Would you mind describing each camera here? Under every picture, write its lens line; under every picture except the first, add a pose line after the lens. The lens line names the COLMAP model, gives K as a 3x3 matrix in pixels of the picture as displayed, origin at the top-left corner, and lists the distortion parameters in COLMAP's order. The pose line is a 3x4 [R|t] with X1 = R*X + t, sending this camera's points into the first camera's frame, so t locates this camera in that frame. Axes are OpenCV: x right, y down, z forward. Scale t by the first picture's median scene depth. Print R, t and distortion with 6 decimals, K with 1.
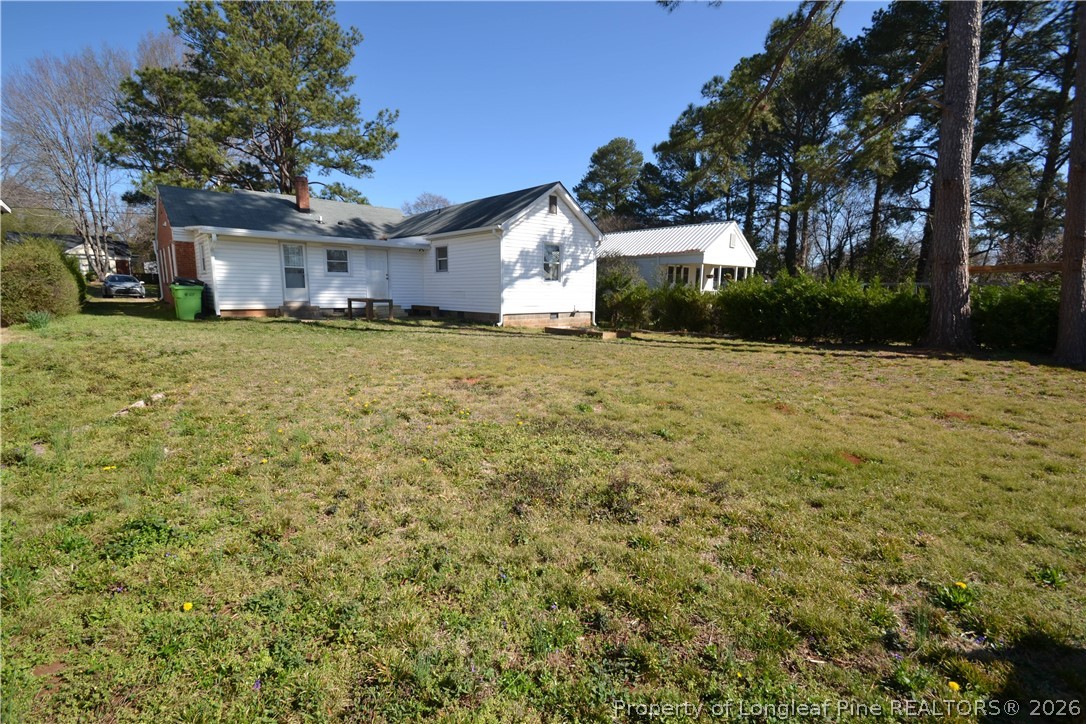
lens RADIAL K [[483.7, 0, 531.3], [0, 483.7, 374.8], [0, 0, 1]] dist [0.021394, -0.022509]
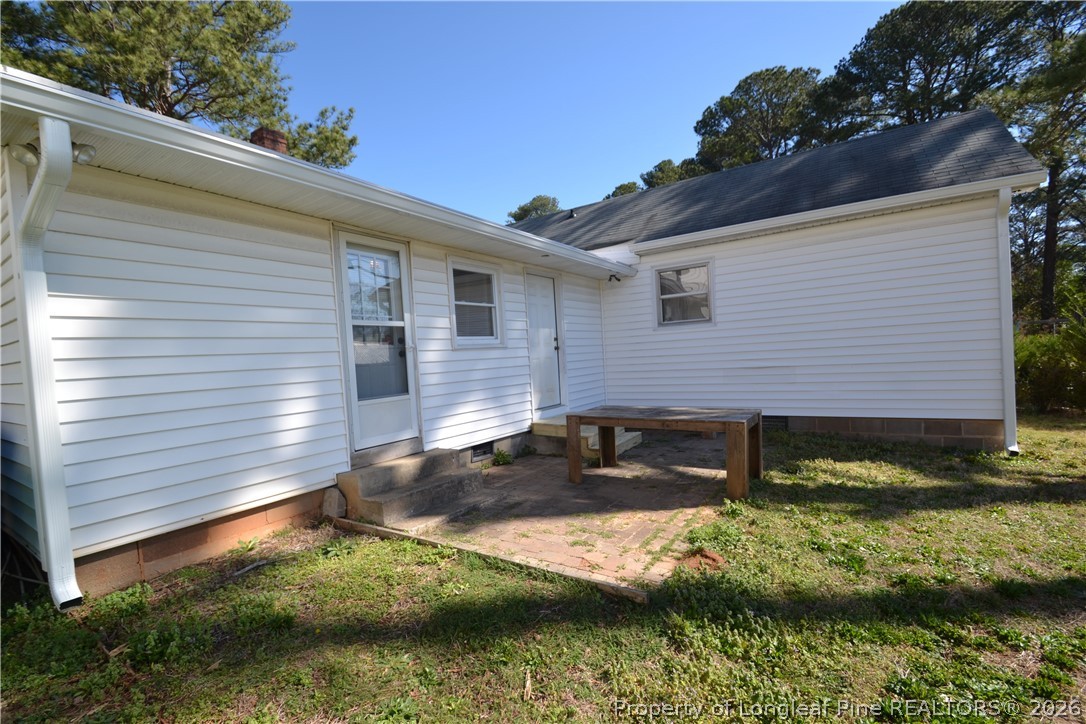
lens RADIAL K [[483.7, 0, 531.3], [0, 483.7, 374.8], [0, 0, 1]] dist [0.021394, -0.022509]
pose [[0.965849, -0.068358, 0.249926, -0.420637], [0.101211, 0.987473, -0.121050, -0.132412], [-0.238521, 0.142211, 0.960668, 0.633610]]
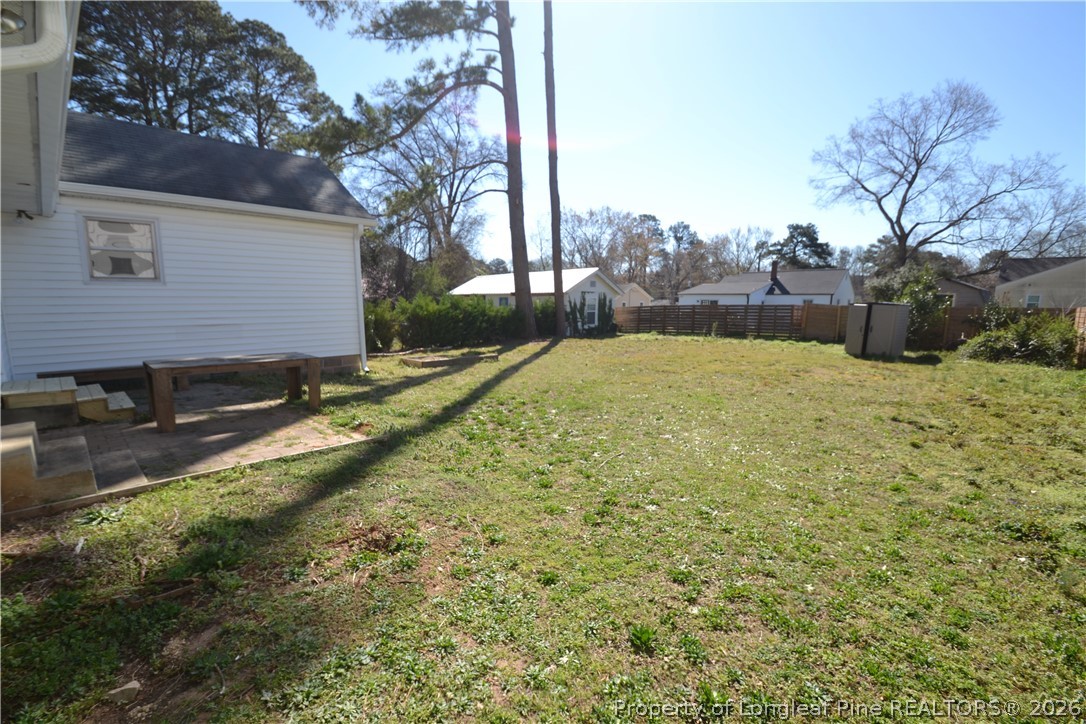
lens RADIAL K [[483.7, 0, 531.3], [0, 483.7, 374.8], [0, 0, 1]] dist [0.021394, -0.022509]
pose [[-0.061497, -0.160639, 0.985095, -0.618388], [0.159332, 0.972727, 0.168569, -0.150480], [-0.985308, 0.167324, -0.034225, 0.691154]]
